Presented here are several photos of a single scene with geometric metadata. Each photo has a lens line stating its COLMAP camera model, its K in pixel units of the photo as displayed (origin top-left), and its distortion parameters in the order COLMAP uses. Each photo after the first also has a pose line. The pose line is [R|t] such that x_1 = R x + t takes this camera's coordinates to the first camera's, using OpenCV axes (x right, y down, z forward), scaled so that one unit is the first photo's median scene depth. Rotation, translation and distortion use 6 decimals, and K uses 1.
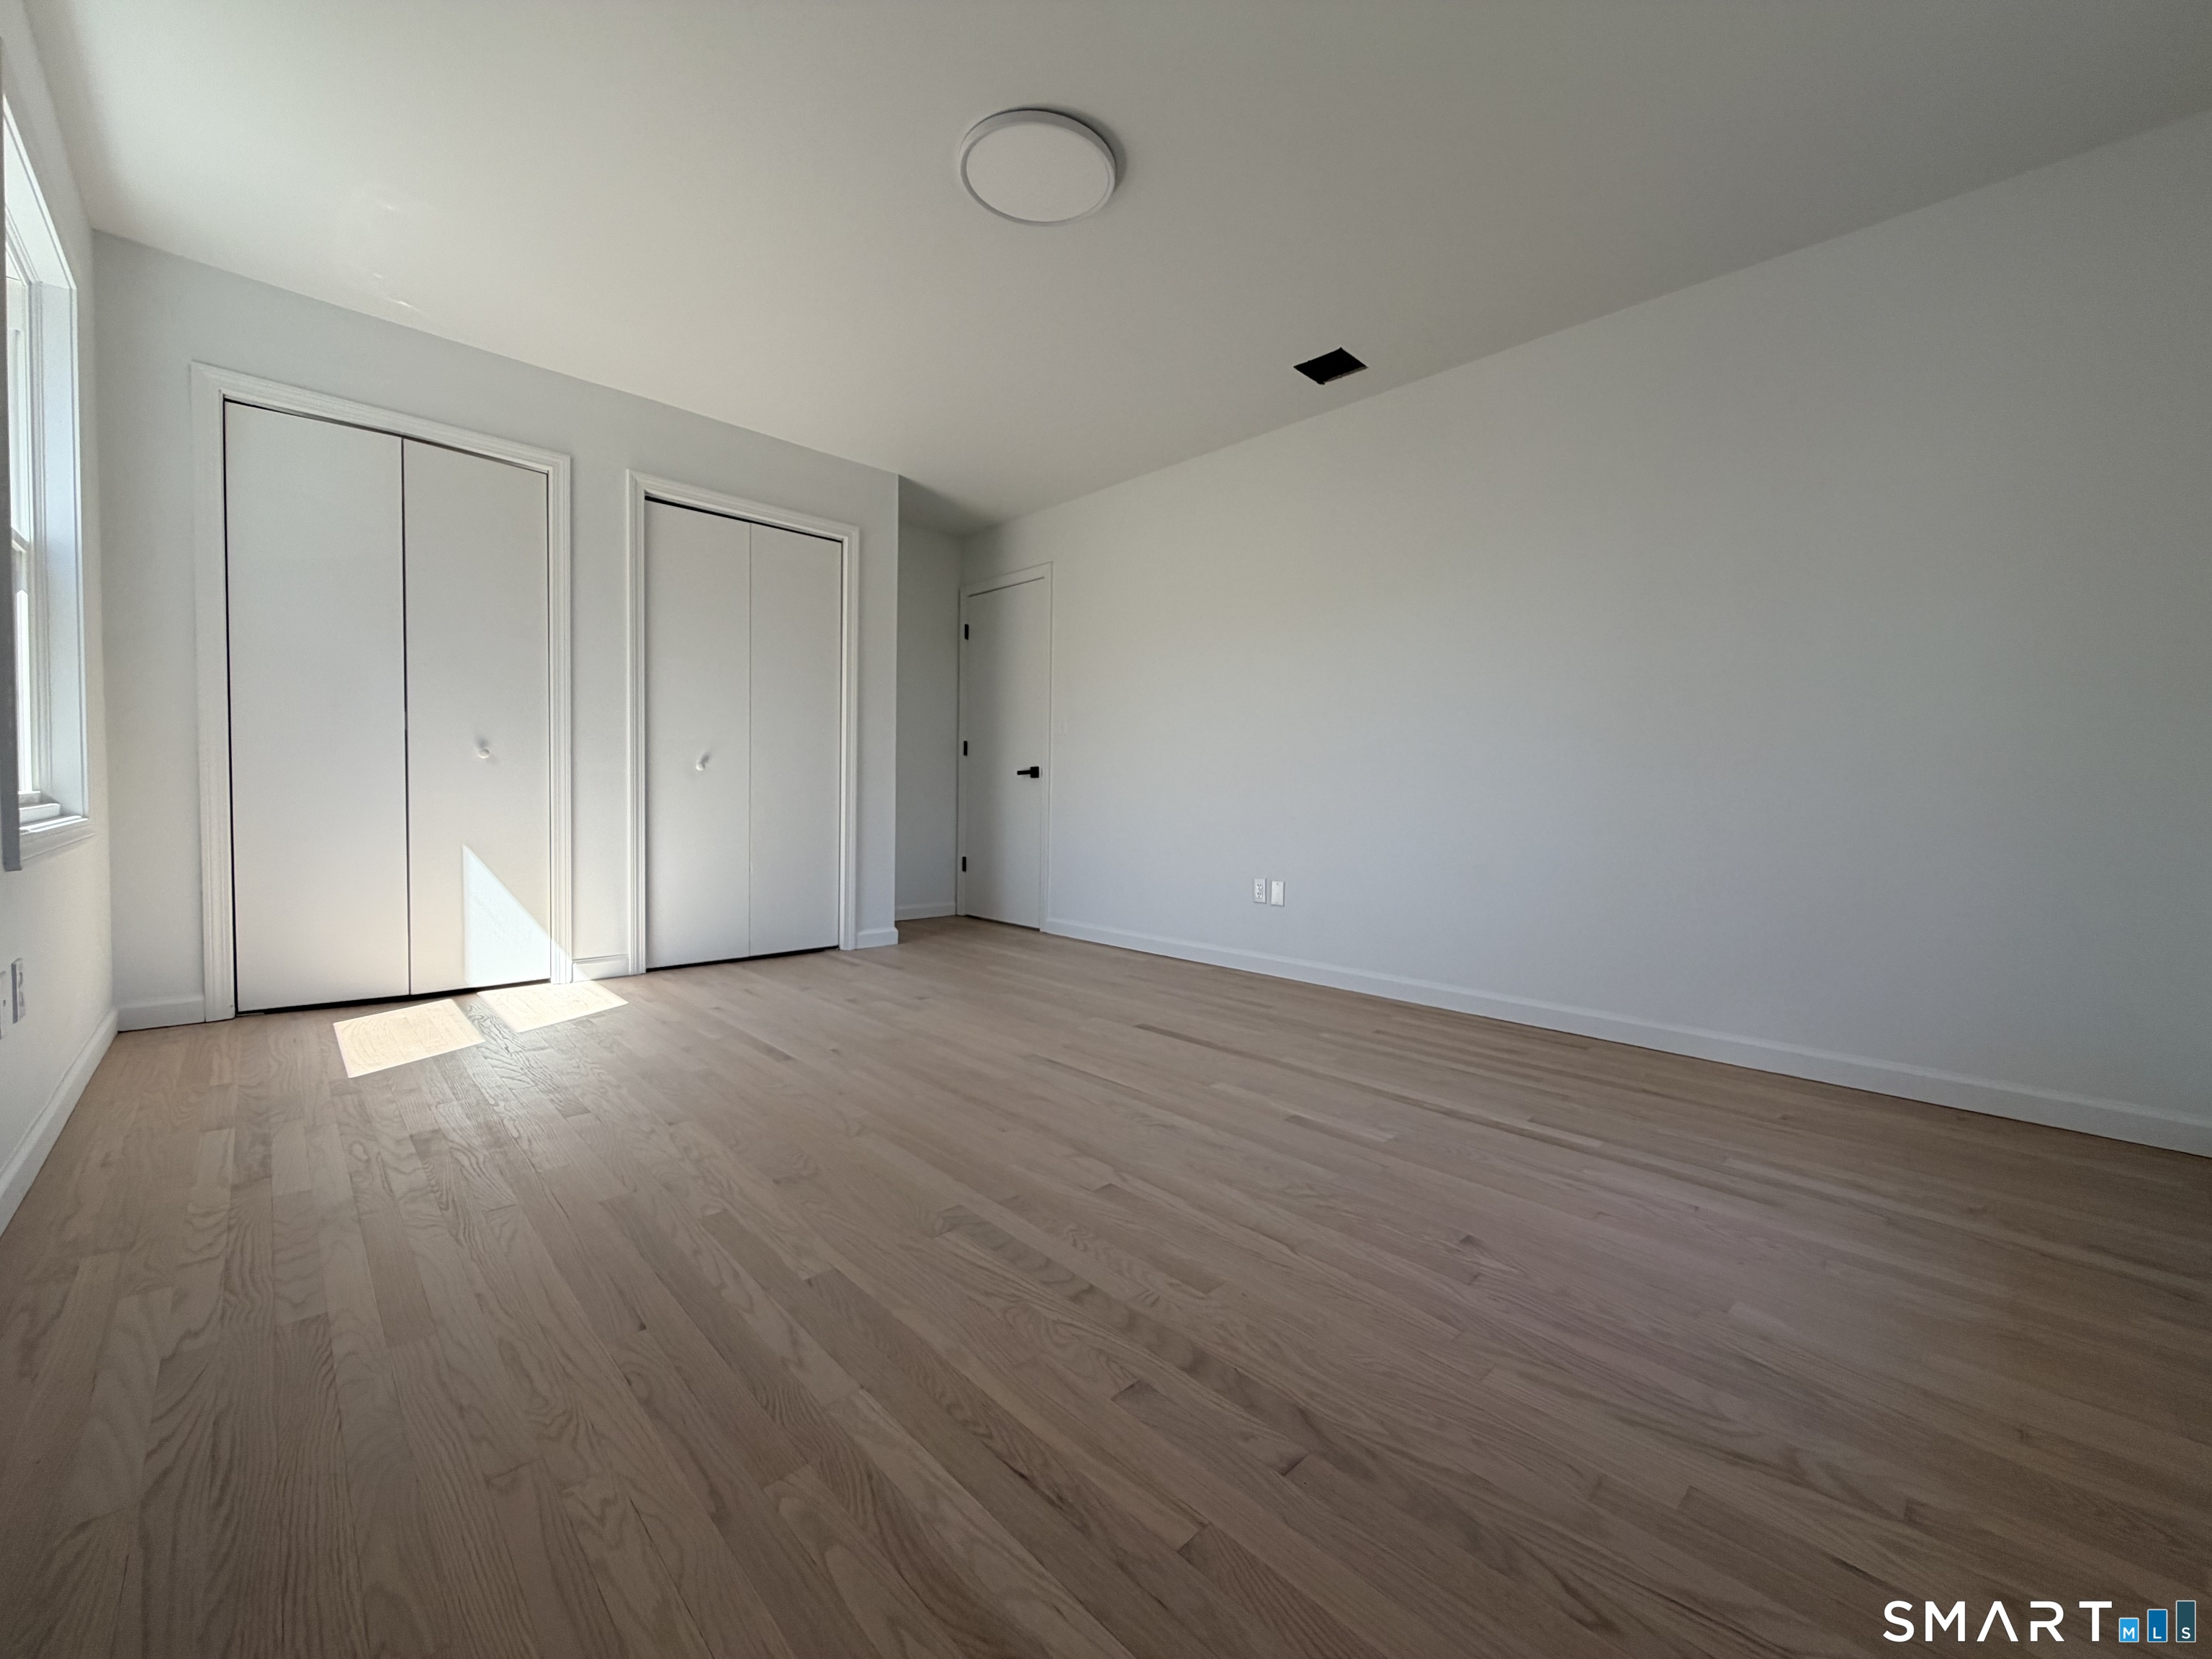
lens RADIAL K [[879.1, 0, 1104.7], [0, 879.1, 827.4], [0, 0, 1]] dist [-0.002582, -0.000551]
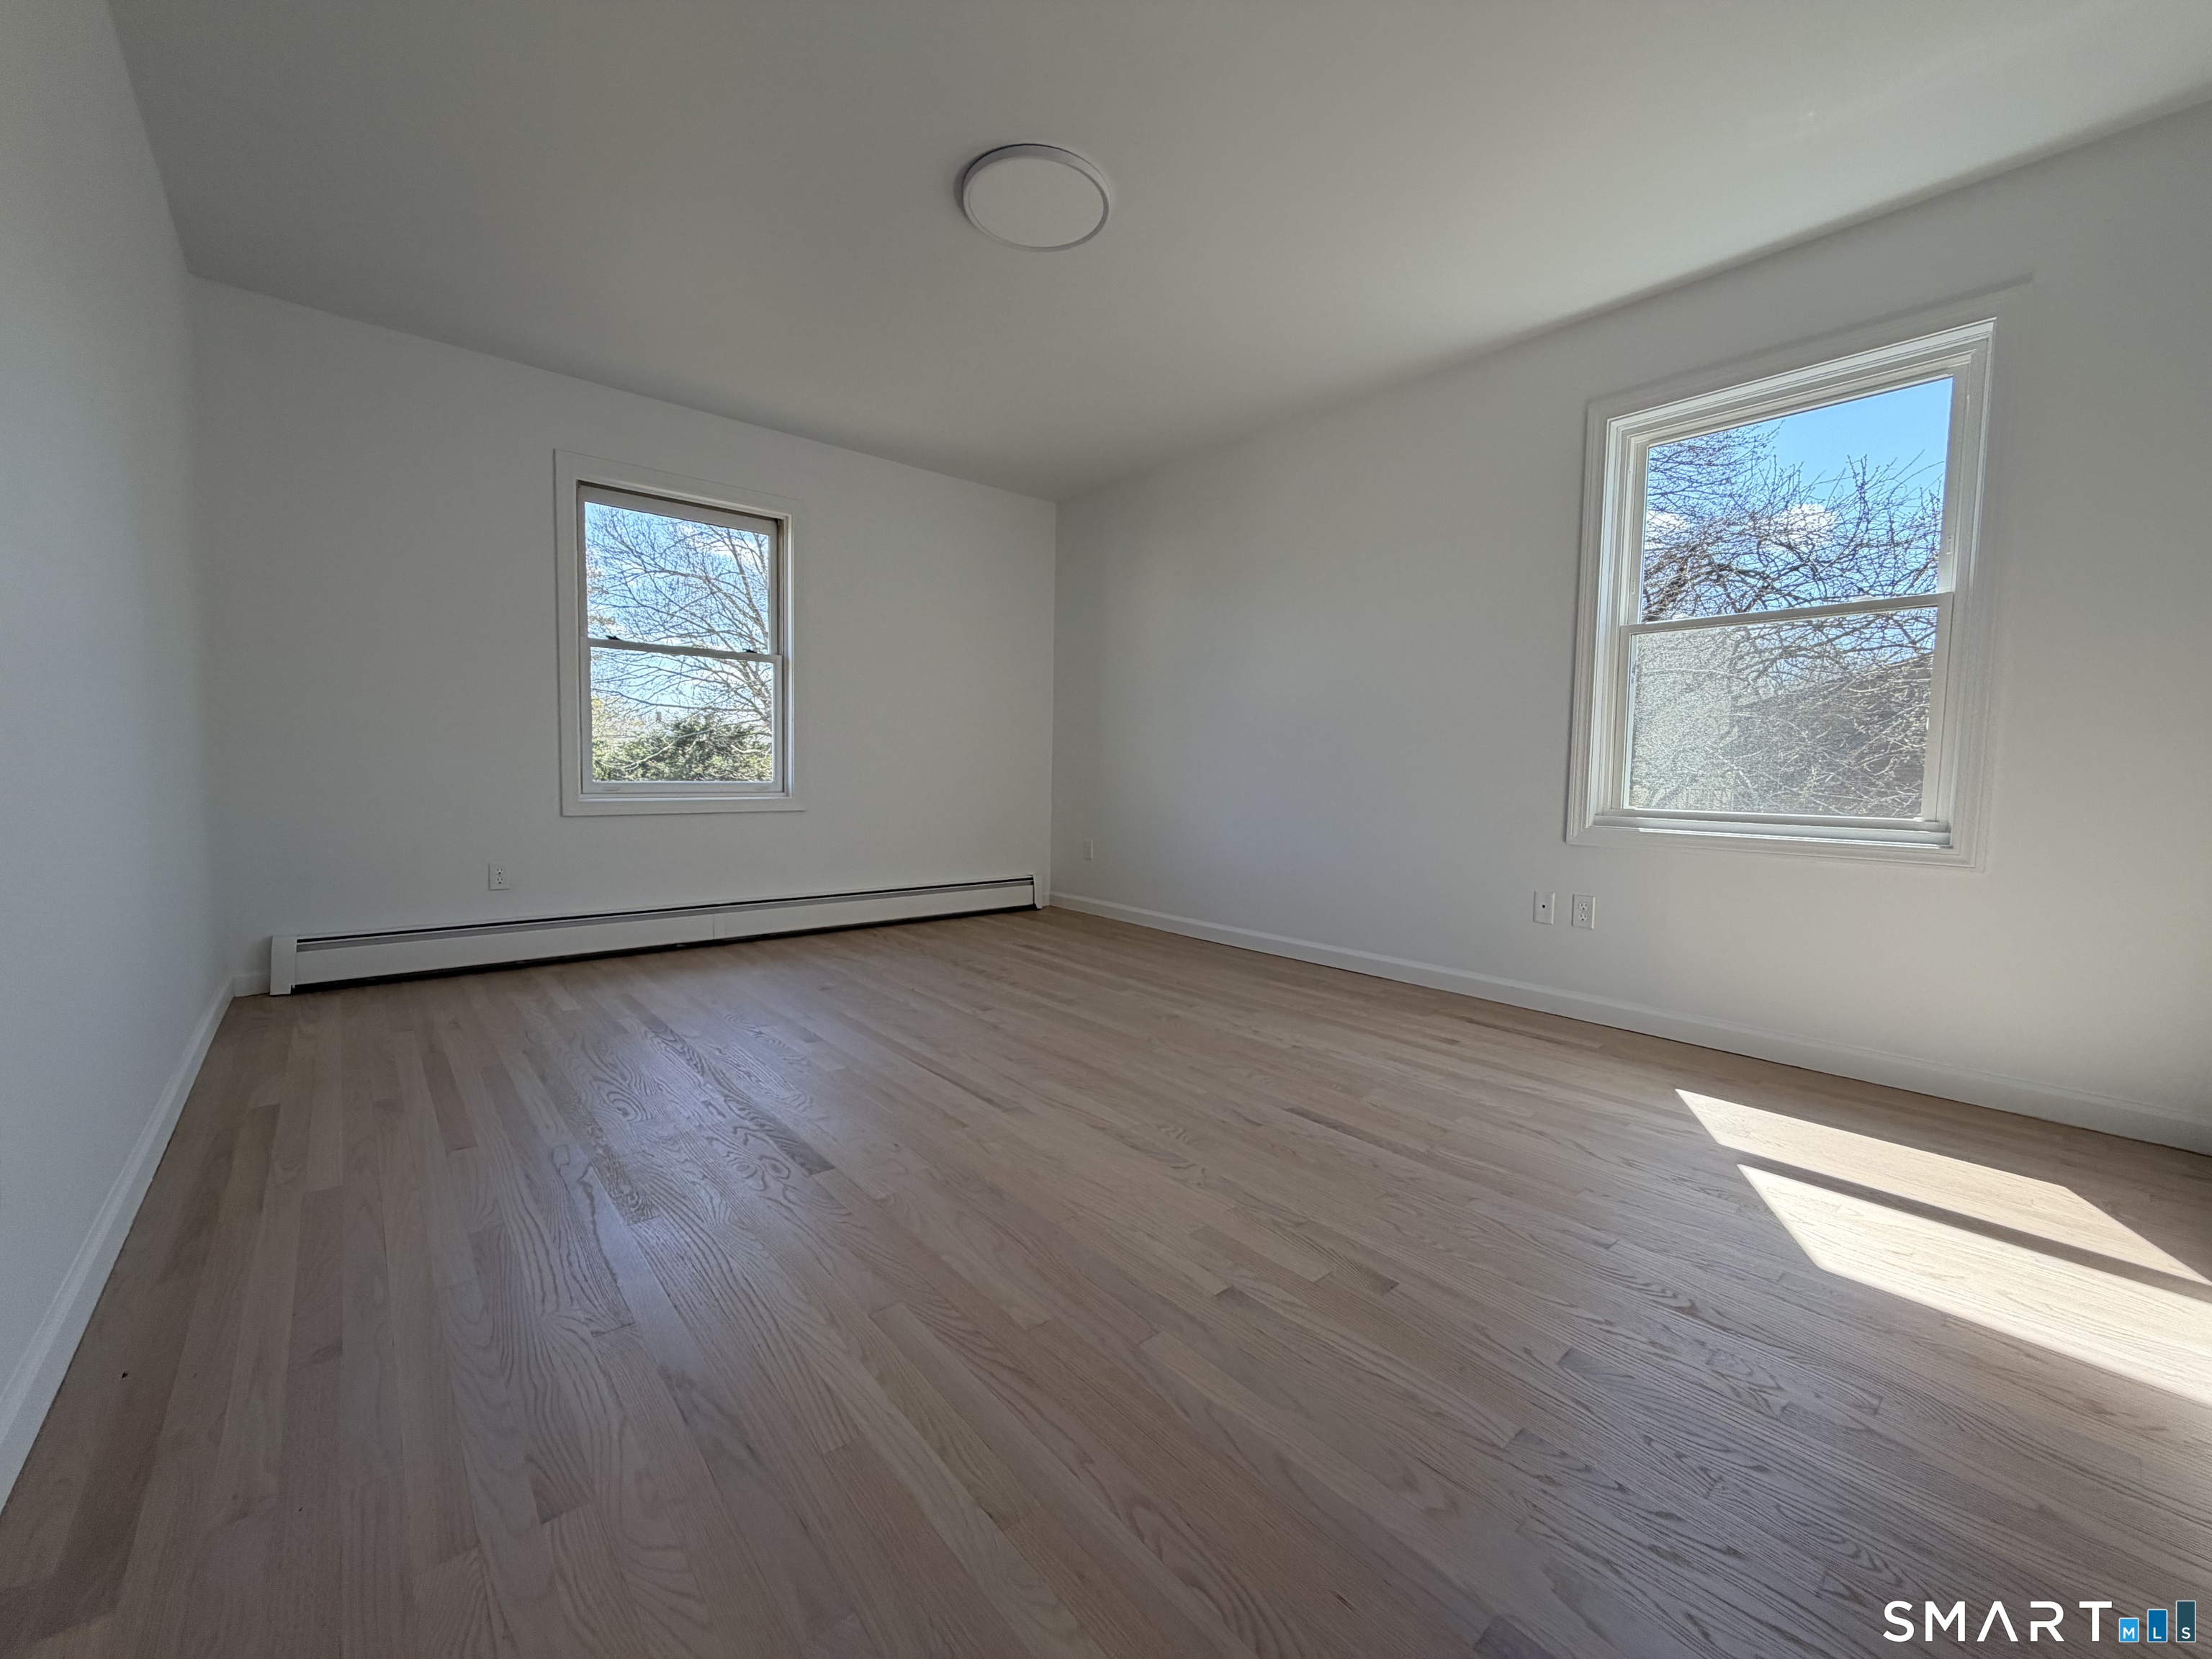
lens RADIAL K [[879.1, 0, 1104.7], [0, 879.1, 827.4], [0, 0, 1]] dist [-0.002582, -0.000551]
pose [[-0.998141, -0.038573, 0.047192, -0.246535], [-0.033642, 0.994303, 0.101139, -0.109707], [-0.050825, 0.099363, -0.993752, 2.207719]]
